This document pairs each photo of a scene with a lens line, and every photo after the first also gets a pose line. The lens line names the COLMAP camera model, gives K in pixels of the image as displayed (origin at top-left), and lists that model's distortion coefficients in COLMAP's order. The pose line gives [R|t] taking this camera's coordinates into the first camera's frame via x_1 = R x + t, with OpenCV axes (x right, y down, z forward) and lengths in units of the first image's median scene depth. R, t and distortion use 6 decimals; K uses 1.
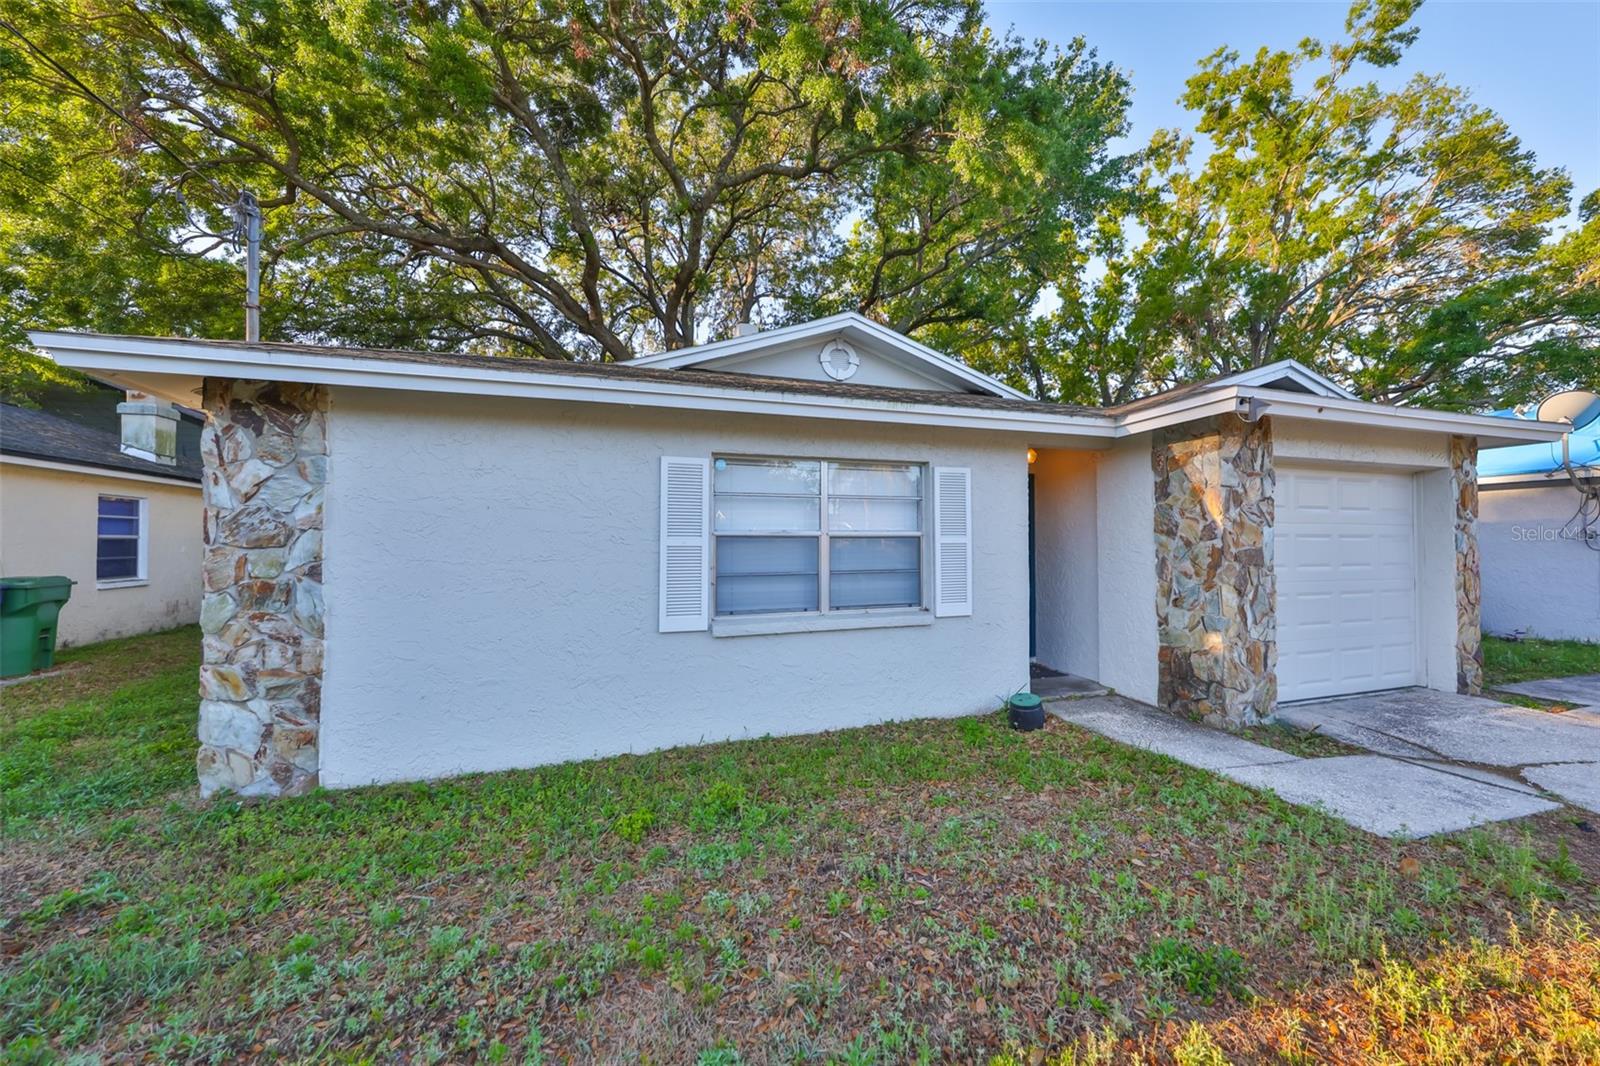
lens RADIAL K [[580.1, 0, 789.7], [0, 580.1, 525.2], [0, 0, 1]] dist [0.000602, 0.000137]
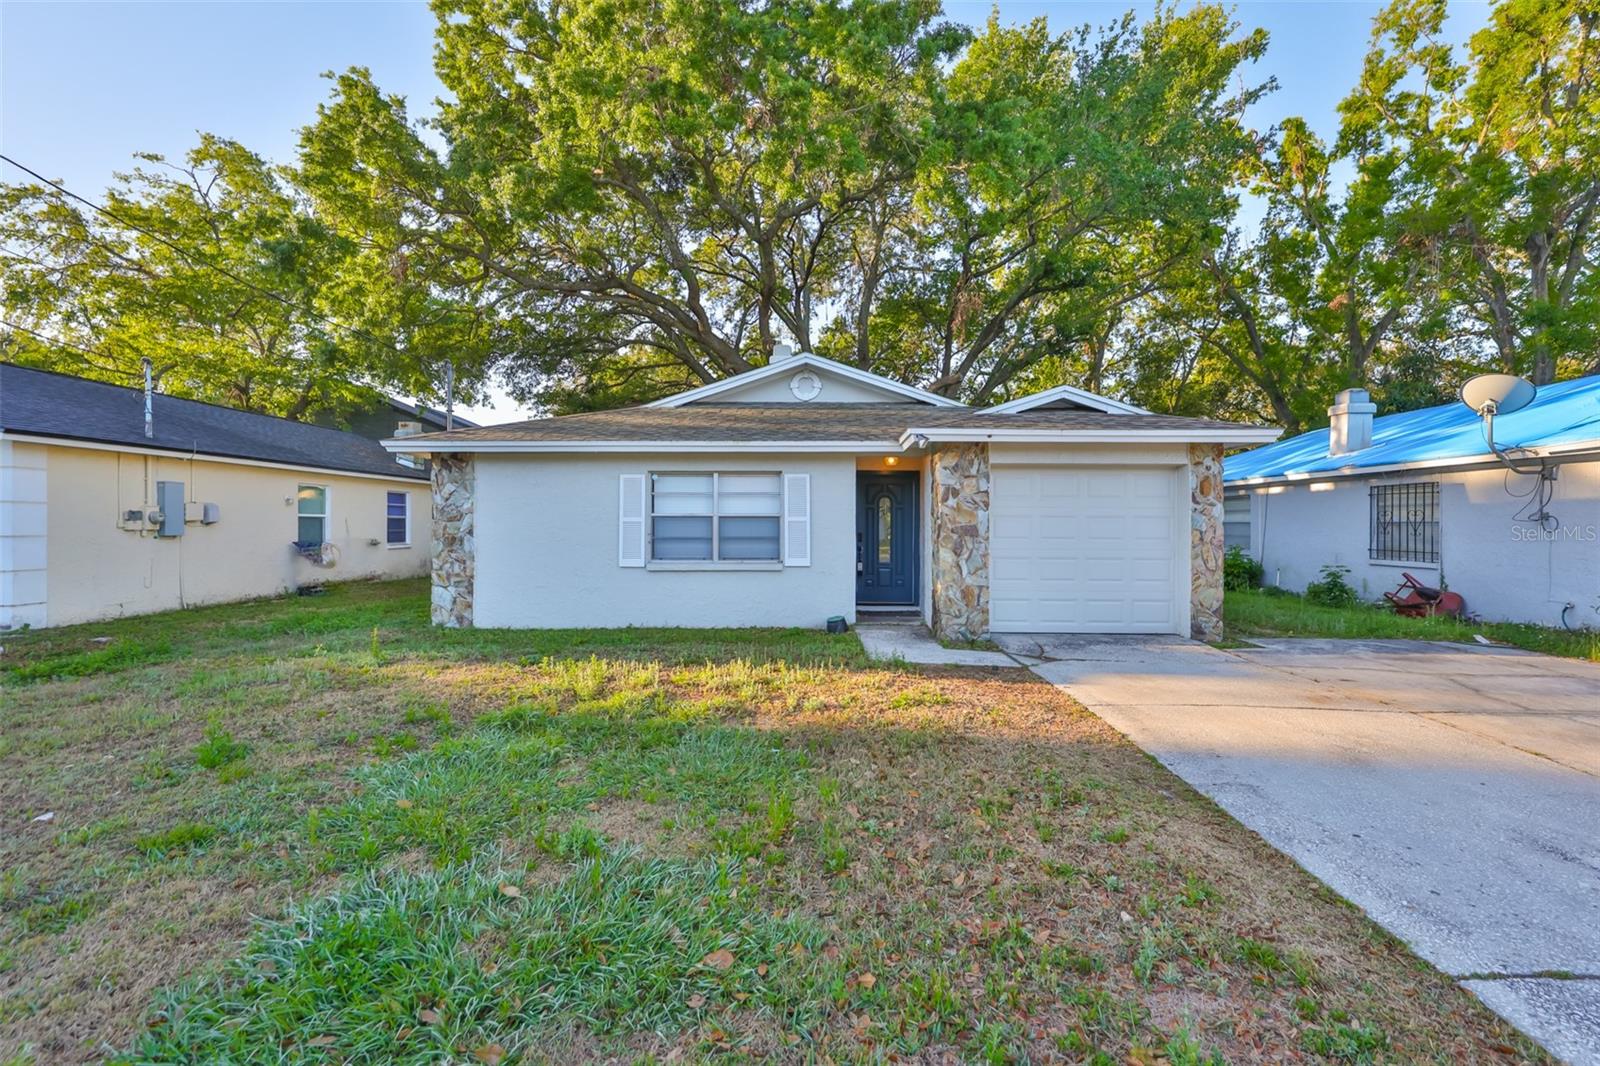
lens RADIAL K [[694.0, 0, 787.3], [0, 694.0, 512.4], [0, 0, 1]] dist [0.002445, -0.000255]
pose [[0.944826, -0.001099, -0.327571, 0.953800], [0.004779, 0.999934, 0.010427, -0.014331], [0.327538, -0.011417, 0.944769, -0.890245]]
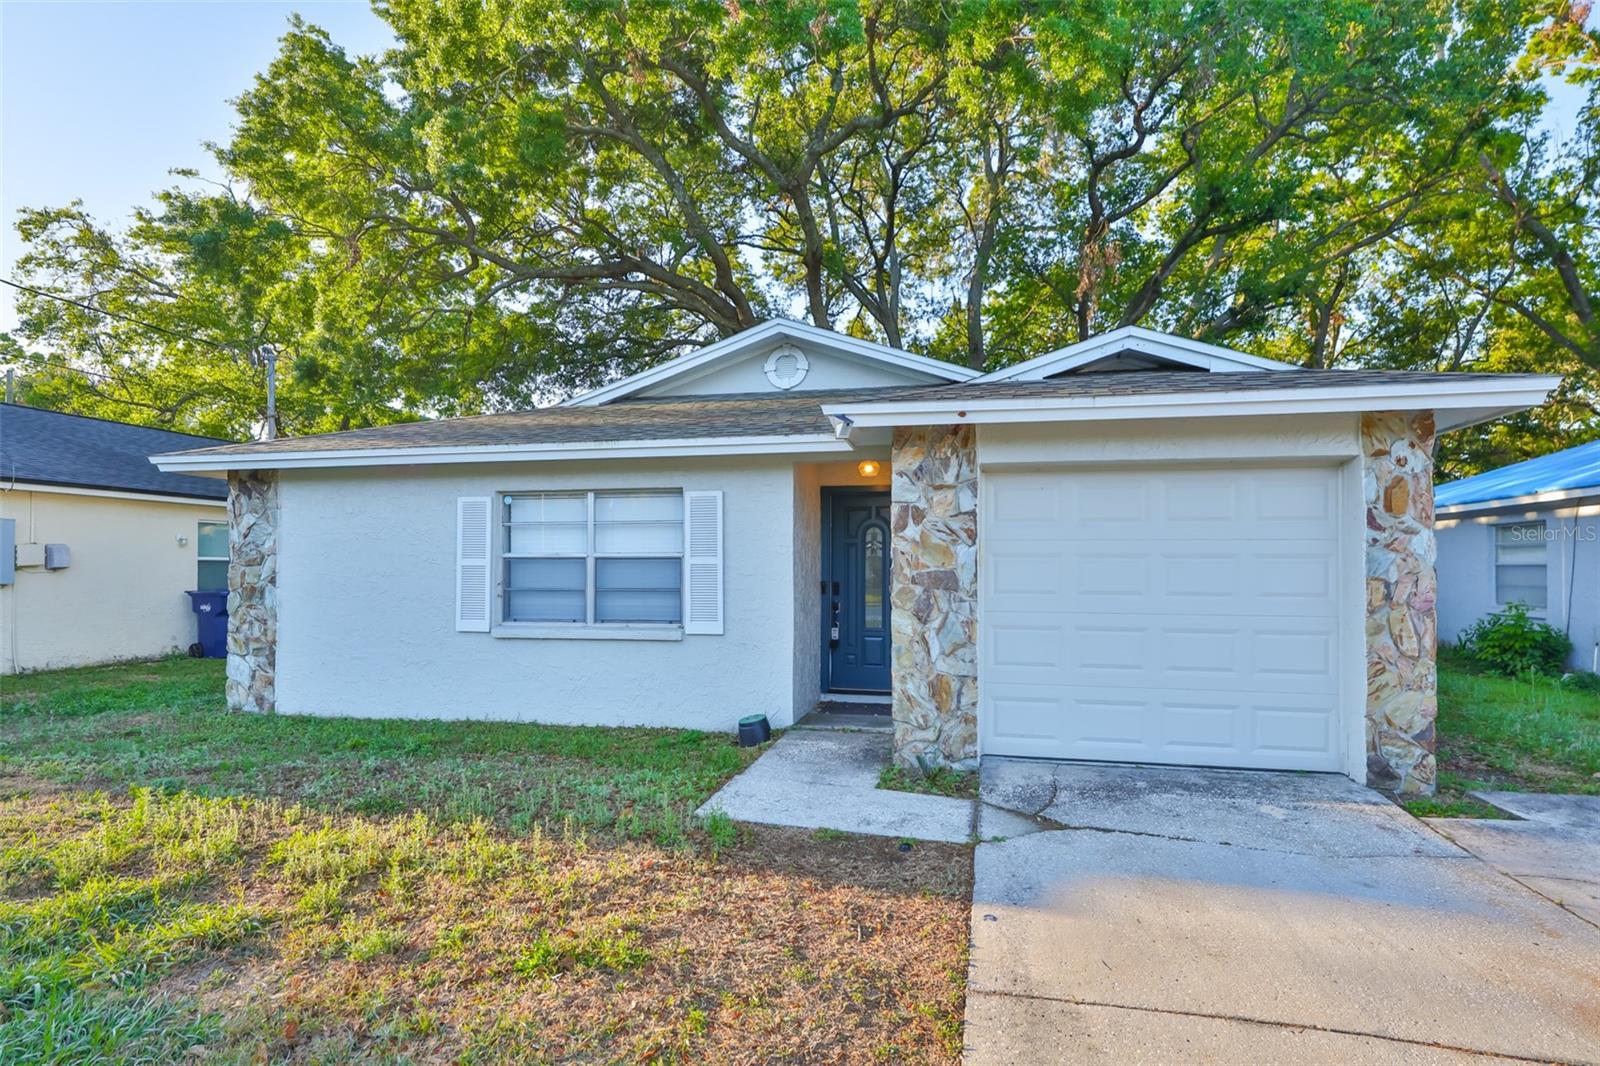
lens RADIAL K [[809.2, 0, 793.9], [0, 809.2, 546.2], [0, 0, 1]] dist [0.003559, -0.000490]
pose [[0.866485, -0.009843, -0.499105, 1.232665], [0.011283, 0.999936, -0.000133, 0.000700], [0.499075, -0.005516, 0.866541, -0.190075]]
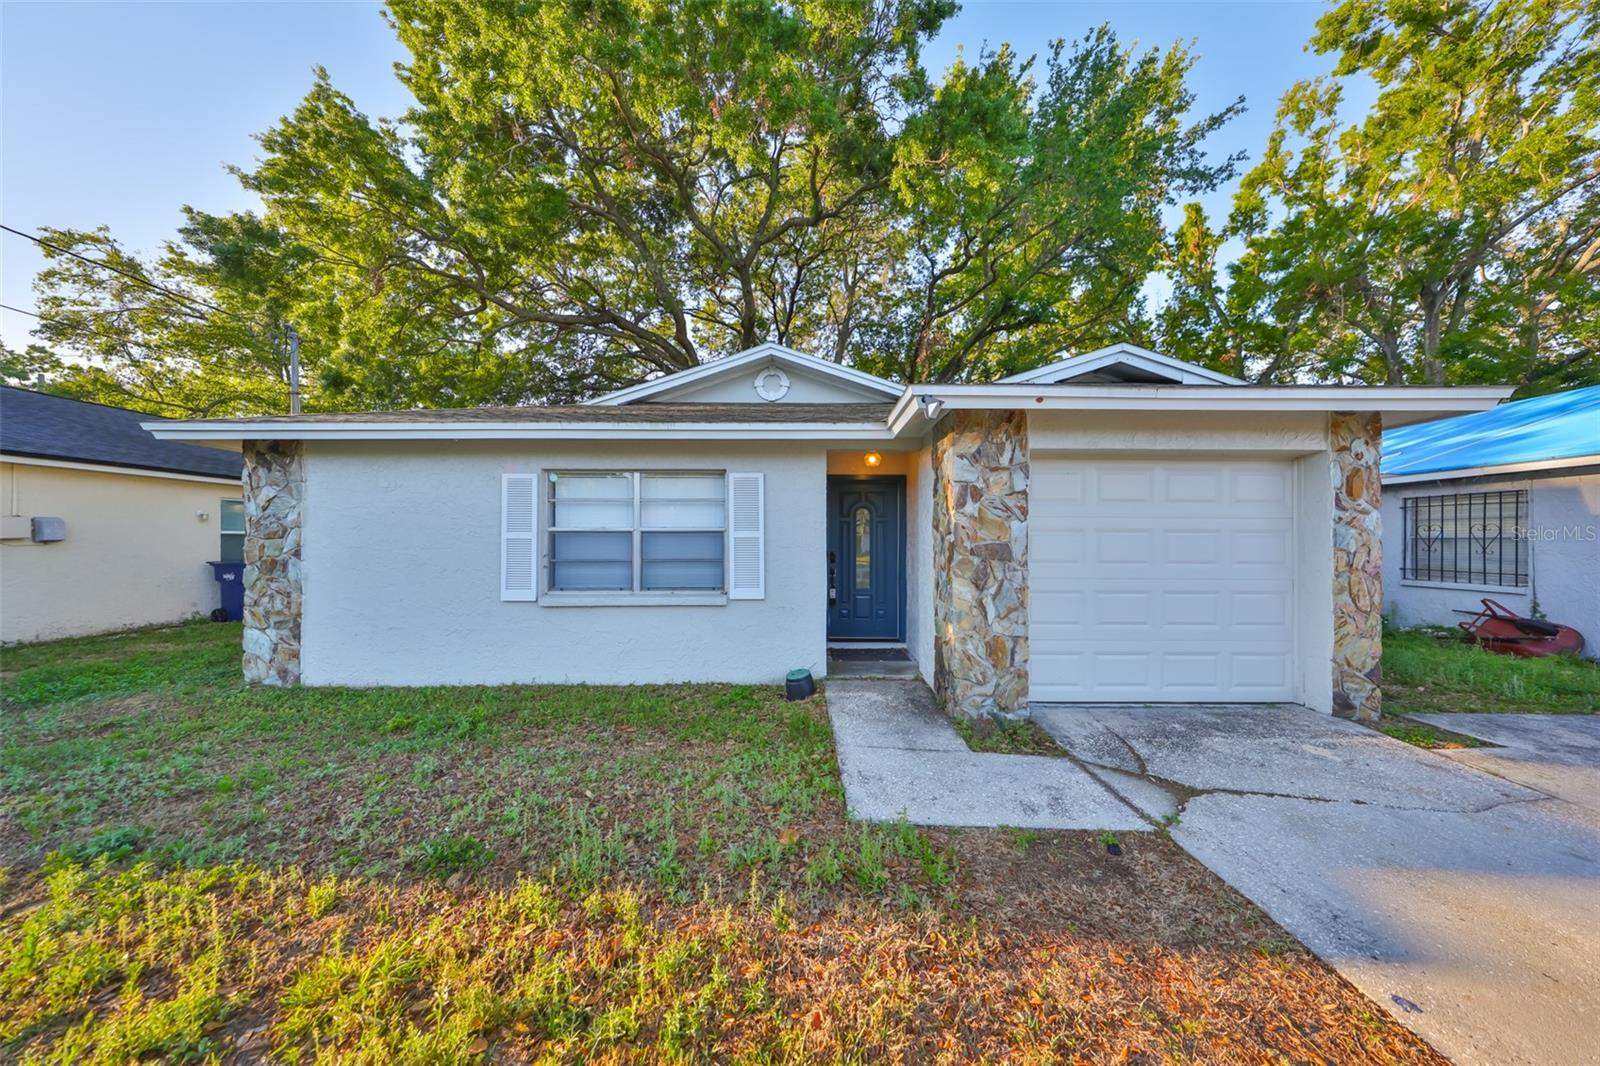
lens RADIAL K [[496.4, 0, 792.9], [0, 496.4, 532.8], [0, 0, 1]] dist [-0.000750, 0.000118]
pose [[0.950661, -0.001199, -0.310230, 0.735364], [0.005893, 0.999882, 0.014194, 0.008170], [0.310176, -0.015321, 0.950556, 0.077927]]
